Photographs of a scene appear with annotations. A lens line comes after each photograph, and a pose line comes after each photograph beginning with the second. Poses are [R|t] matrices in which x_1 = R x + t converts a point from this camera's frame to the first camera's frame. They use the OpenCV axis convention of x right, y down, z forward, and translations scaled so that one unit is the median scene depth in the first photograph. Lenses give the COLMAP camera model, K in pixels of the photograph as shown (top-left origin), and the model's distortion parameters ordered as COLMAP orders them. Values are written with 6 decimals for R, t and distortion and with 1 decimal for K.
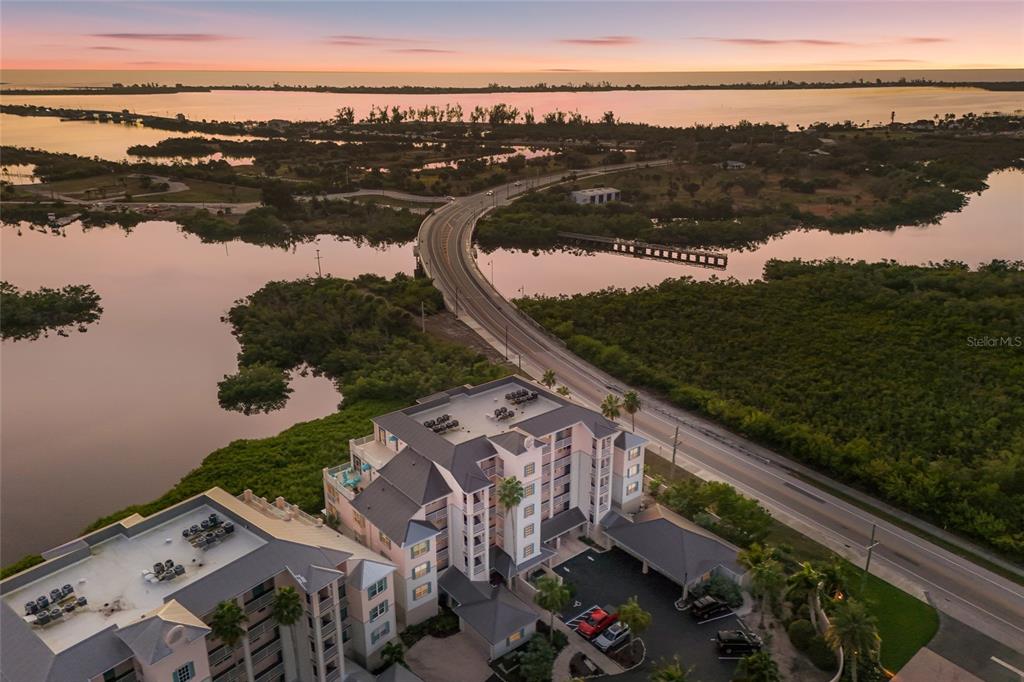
lens RADIAL K [[749.1, 0, 512.0], [0, 749.1, 361.5], [0, 0, 1]] dist [0.074772, -0.067767]
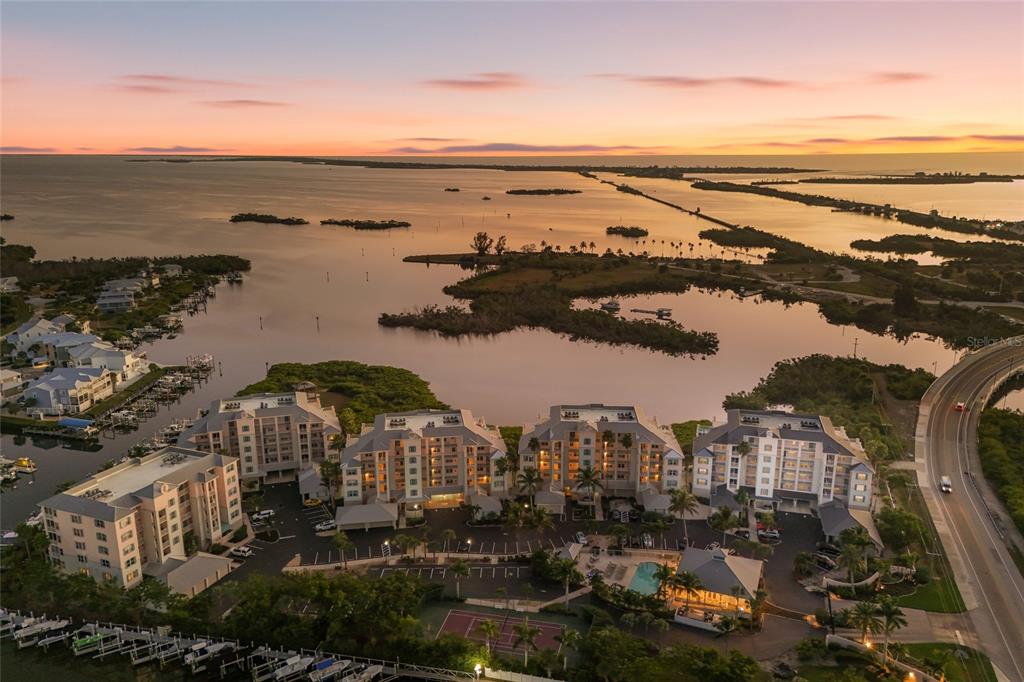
lens RADIAL K [[749.1, 0, 512.0], [0, 749.1, 361.5], [0, 0, 1]] dist [0.074772, -0.067767]
pose [[0.585120, 0.212466, -0.782619, 0.292507], [-0.289739, 0.956141, 0.042952, 0.009415], [0.757421, 0.201623, 0.621017, -0.205040]]
